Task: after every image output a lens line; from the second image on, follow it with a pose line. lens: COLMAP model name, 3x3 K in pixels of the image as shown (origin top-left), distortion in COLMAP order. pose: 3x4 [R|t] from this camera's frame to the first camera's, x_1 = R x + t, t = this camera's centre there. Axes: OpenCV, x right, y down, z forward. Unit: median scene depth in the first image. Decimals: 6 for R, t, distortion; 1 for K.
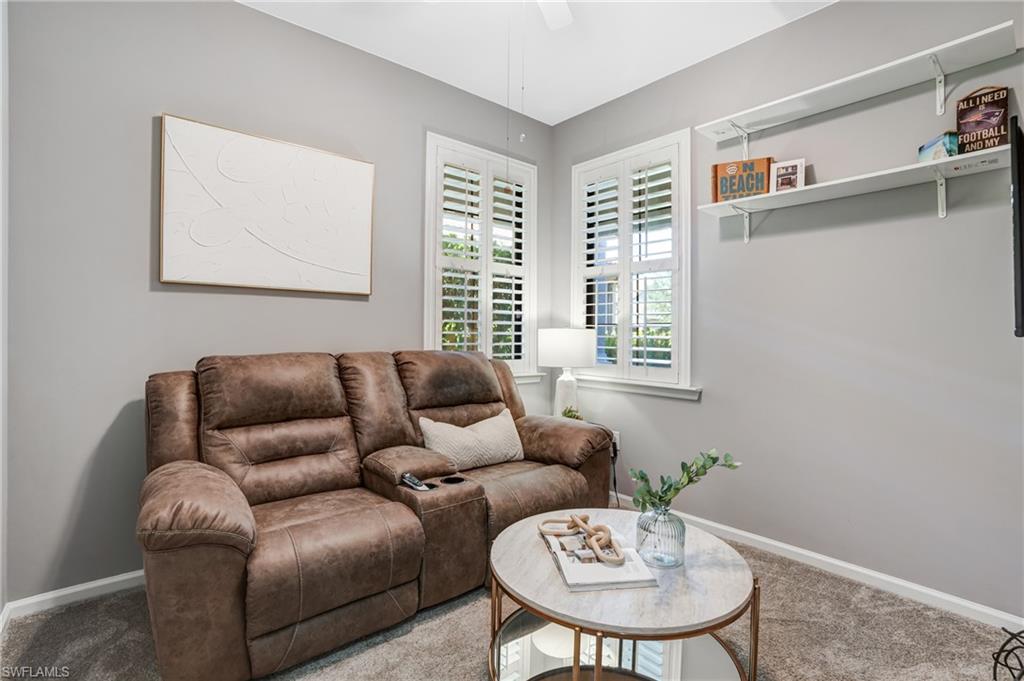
lens RADIAL K [[484.2, 0, 510.0], [0, 484.2, 339.0], [0, 0, 1]] dist [-0.057901, 0.022771]
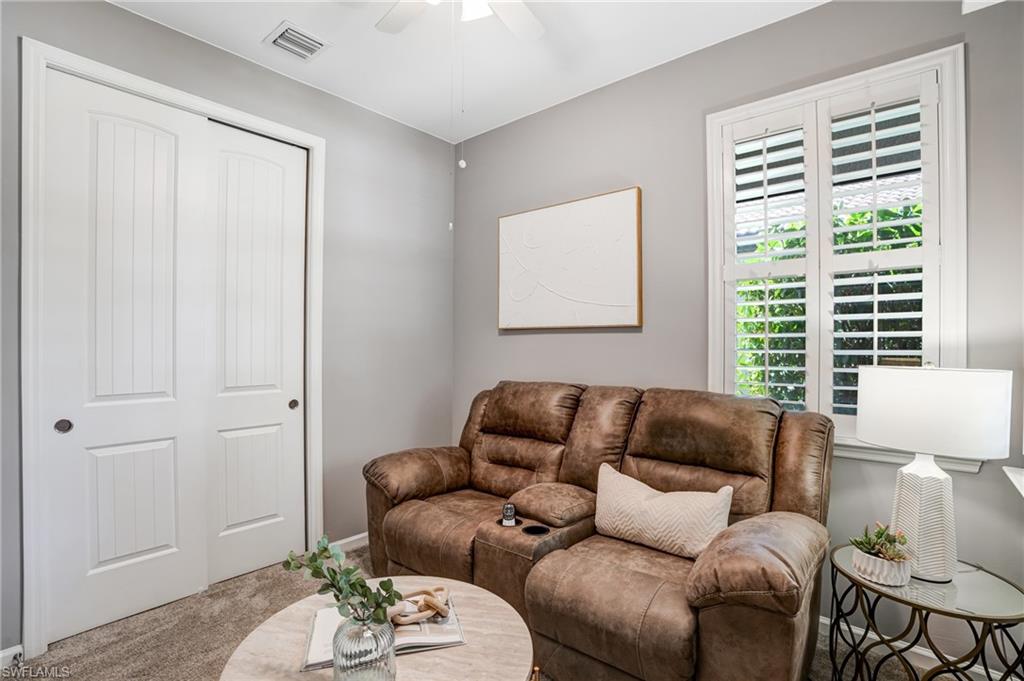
lens RADIAL K [[484.2, 0, 510.0], [0, 484.2, 339.0], [0, 0, 1]] dist [-0.057901, 0.022771]
pose [[0.156208, -0.024649, -0.987417, 0.554750], [-0.007889, 0.999626, -0.026201, -0.035915], [0.987693, 0.011883, 0.155955, 0.554486]]
